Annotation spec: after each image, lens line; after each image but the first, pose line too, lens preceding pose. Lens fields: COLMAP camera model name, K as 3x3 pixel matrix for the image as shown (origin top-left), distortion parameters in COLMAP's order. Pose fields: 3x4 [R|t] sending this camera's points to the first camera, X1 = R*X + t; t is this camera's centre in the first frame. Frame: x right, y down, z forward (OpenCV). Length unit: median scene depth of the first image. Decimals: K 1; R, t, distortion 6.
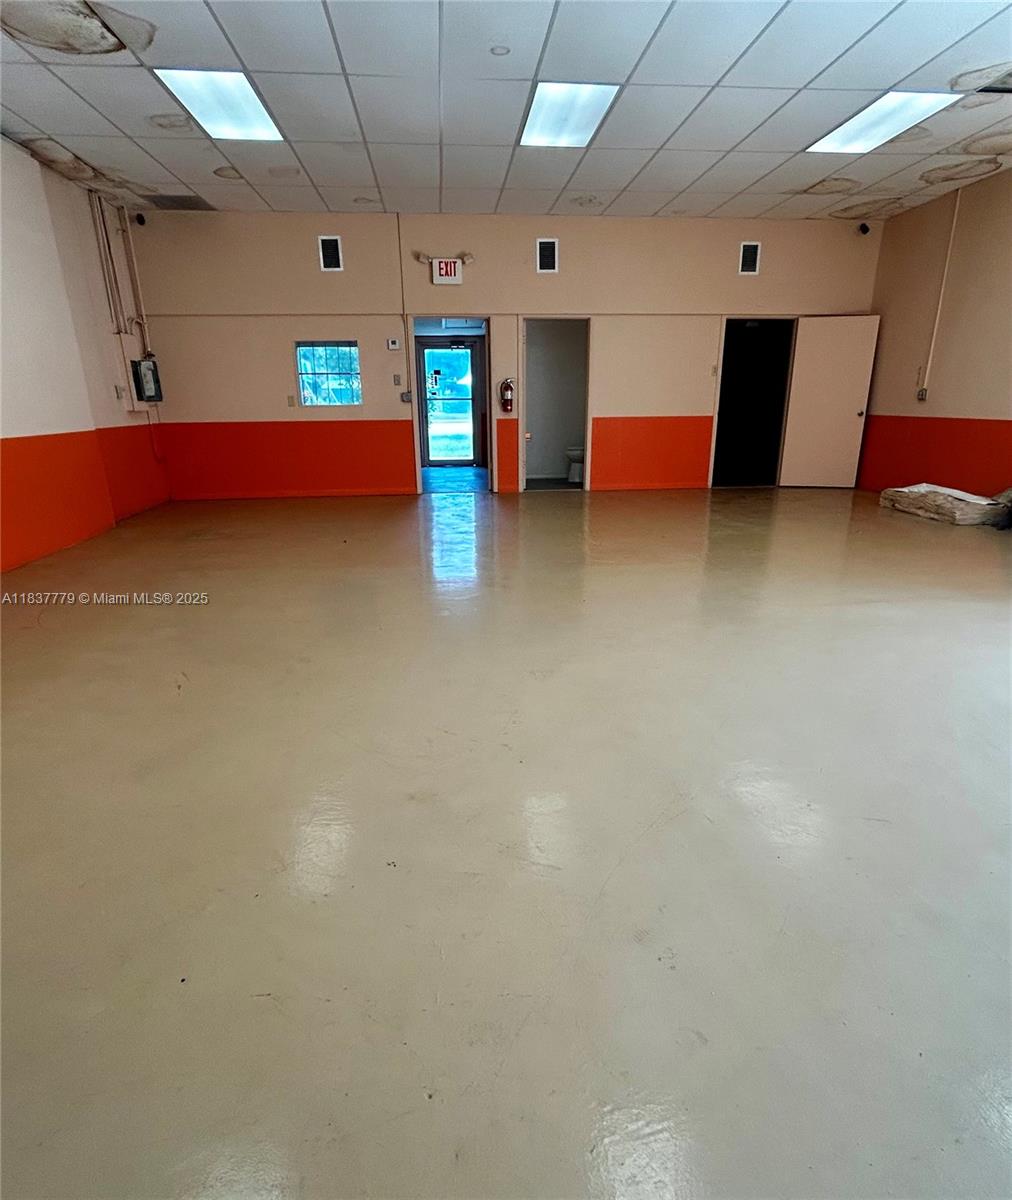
lens RADIAL K [[685.2, 0, 516.3], [0, 685.2, 609.9], [0, 0, 1]] dist [-0.001715, 0.002446]
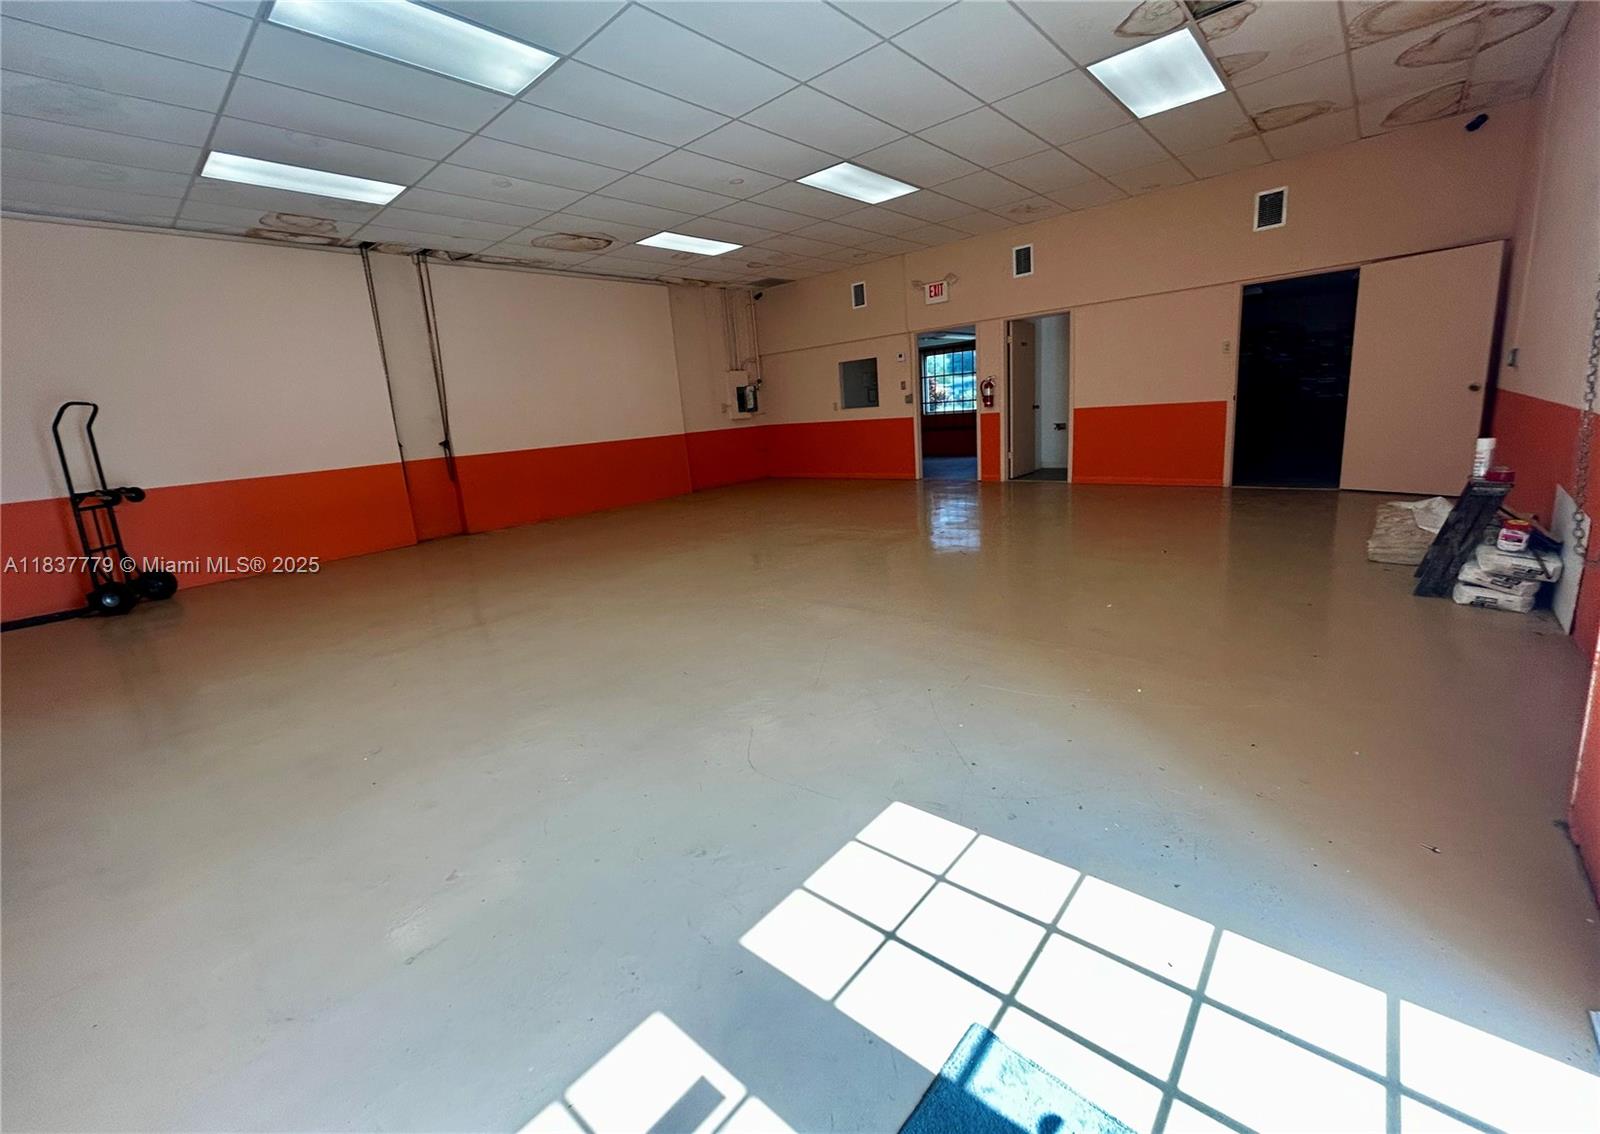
lens RADIAL K [[644.5, 0, 806.0], [0, 644.5, 527.9], [0, 0, 1]] dist [0.000167, 0.000394]
pose [[0.679561, 0.097434, -0.727120, 0.572758], [-0.149870, 0.988677, -0.007584, -0.054327], [0.718148, 0.114127, 0.686469, 0.128866]]
